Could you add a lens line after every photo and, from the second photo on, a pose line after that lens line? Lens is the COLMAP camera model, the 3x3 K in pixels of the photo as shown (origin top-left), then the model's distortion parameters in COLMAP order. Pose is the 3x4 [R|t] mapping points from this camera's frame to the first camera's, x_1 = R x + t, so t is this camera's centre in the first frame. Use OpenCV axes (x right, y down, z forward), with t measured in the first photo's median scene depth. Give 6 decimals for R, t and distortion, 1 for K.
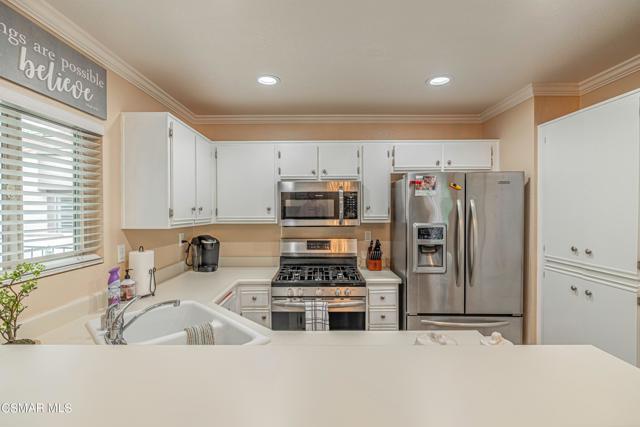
lens RADIAL K [[304.0, 0, 318.3], [0, 304.0, 212.2], [0, 0, 1]] dist [-0.003793, -0.000168]
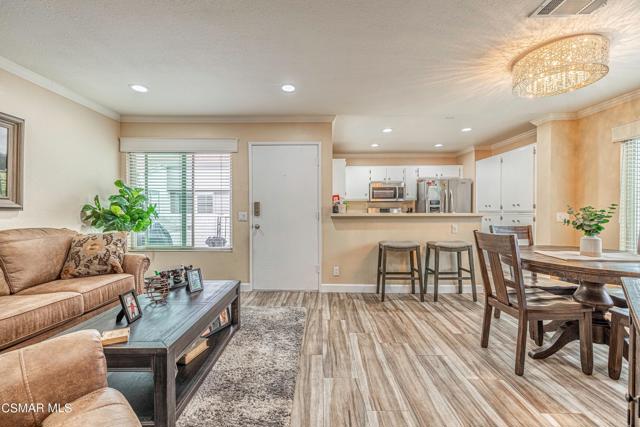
lens RADIAL K [[267.4, 0, 316.8], [0, 267.4, 211.9], [0, 0, 1]] dist [0.000977, 0.000181]
pose [[0.999936, 0.000053, -0.011336, -0.608642], [-0.000118, 0.999983, -0.005755, 0.161568], [0.011336, 0.005756, 0.999919, -1.286891]]
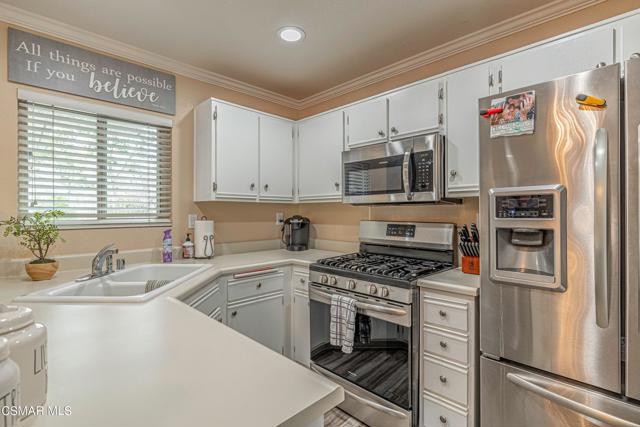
lens RADIAL K [[304.0, 0, 318.6], [0, 304.0, 214.1], [0, 0, 1]] dist [-0.003793, -0.000168]
pose [[0.705870, 0.005152, -0.708322, 0.484127], [-0.004220, 0.999986, 0.003068, 0.081433], [0.708328, 0.000823, 0.705883, 0.399113]]
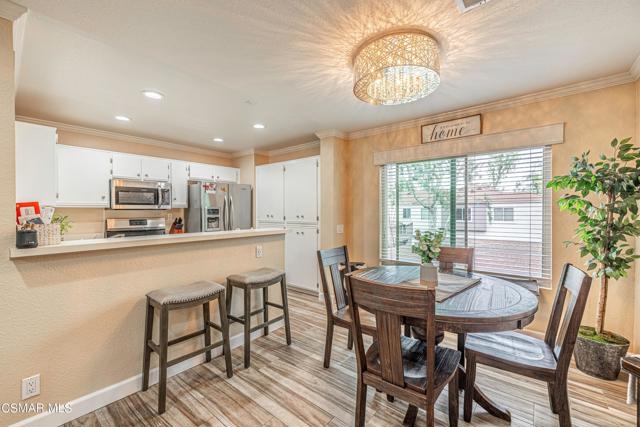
lens RADIAL K [[267.4, 0, 317.0], [0, 267.4, 213.6], [0, 0, 1]] dist [0.000977, 0.000181]
pose [[0.640825, -0.007410, 0.767651, -0.565169], [0.009143, 0.999956, 0.002020, 0.085127], [-0.767632, 0.005724, 0.640865, -0.692924]]
